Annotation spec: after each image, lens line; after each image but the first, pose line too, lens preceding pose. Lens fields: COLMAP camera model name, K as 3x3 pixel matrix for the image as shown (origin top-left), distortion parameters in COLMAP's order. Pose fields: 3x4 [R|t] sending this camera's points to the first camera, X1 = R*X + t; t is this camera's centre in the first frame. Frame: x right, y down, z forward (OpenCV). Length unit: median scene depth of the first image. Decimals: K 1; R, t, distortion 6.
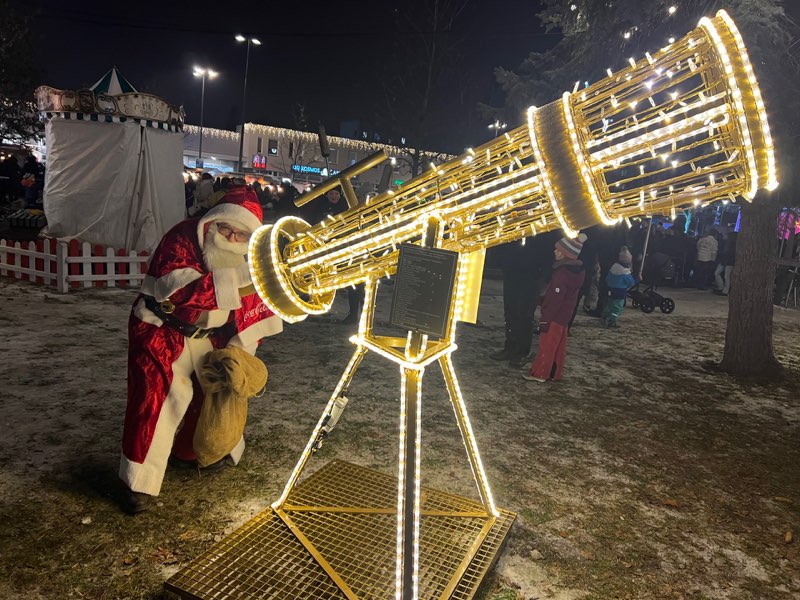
lens RADIAL K [[615.2, 0, 388.0], [0, 615.2, 304.2], [0, 0, 1]] dist [0.060300, -0.069438]
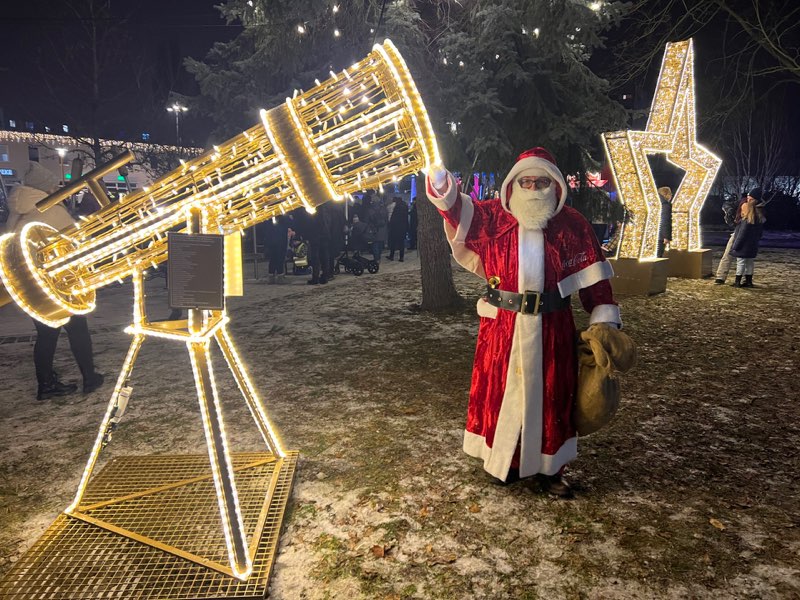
lens RADIAL K [[615.2, 0, 415.4], [0, 615.2, 305.3], [0, 0, 1]] dist [0.060300, -0.069438]
pose [[0.865797, -0.179080, 0.467253, -0.116711], [0.164880, 0.983718, 0.071505, 0.019006], [-0.472451, 0.015132, 0.881227, -0.172458]]
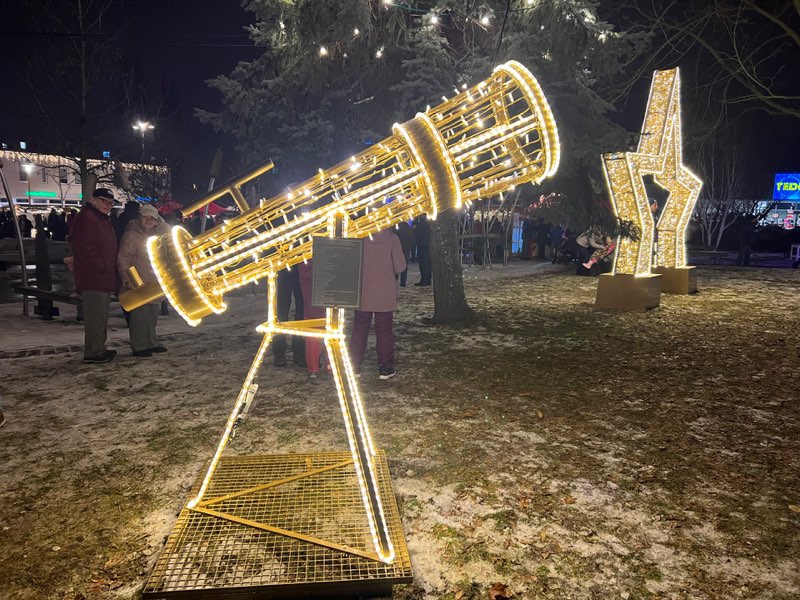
lens RADIAL K [[615.2, 0, 406.4], [0, 615.2, 303.5], [0, 0, 1]] dist [0.060300, -0.069438]
pose [[0.839869, -0.162251, 0.517972, -0.391393], [0.162619, 0.985659, 0.045071, 0.003786], [-0.517856, 0.046378, 0.854210, -0.095436]]
